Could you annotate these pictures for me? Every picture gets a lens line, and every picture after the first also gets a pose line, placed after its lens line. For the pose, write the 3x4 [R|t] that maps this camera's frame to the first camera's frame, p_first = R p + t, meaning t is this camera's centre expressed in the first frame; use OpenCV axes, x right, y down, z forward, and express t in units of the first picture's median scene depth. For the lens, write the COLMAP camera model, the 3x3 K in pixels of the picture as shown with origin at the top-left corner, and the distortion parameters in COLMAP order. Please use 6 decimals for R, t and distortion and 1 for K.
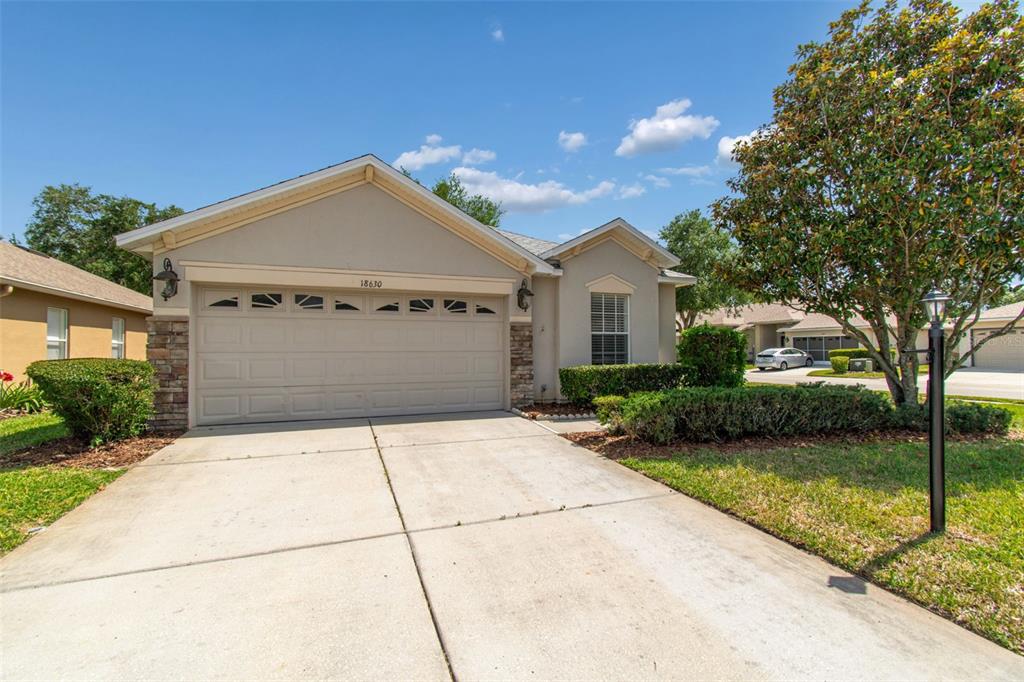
lens RADIAL K [[455.5, 0, 510.3], [0, 455.5, 344.2], [0, 0, 1]] dist [0.000947, 0.000419]
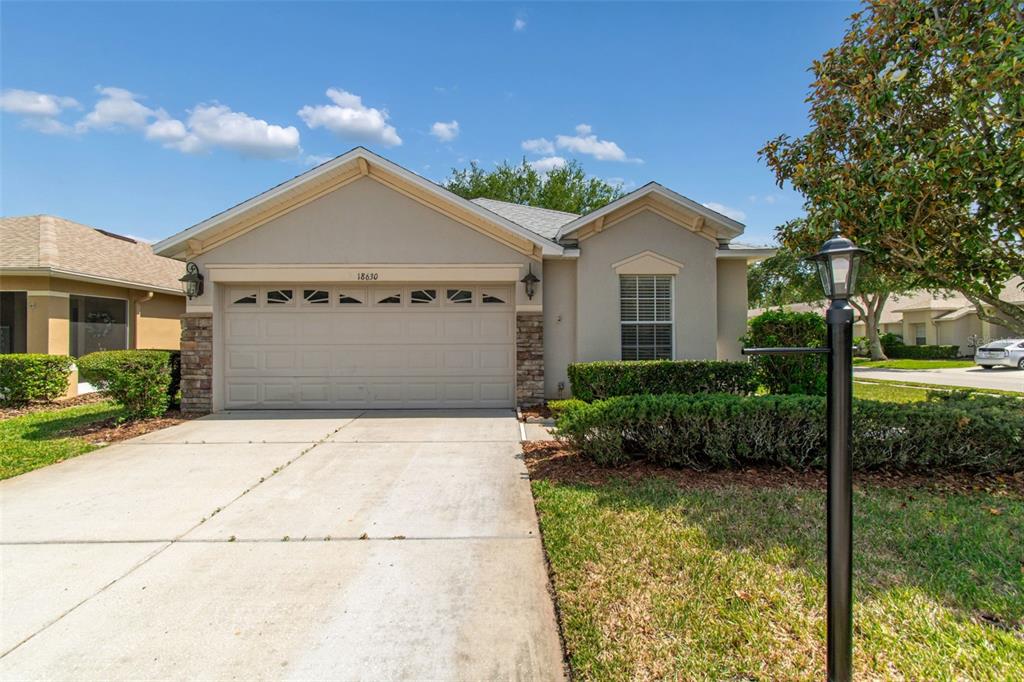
lens RADIAL K [[455.5, 0, 512.8], [0, 455.5, 339.7], [0, 0, 1]] dist [0.000947, 0.000419]
pose [[0.940048, -0.000230, -0.341041, 0.332908], [0.003763, 0.999946, 0.009698, -0.002047], [0.341021, -0.010400, 0.939998, 0.163604]]
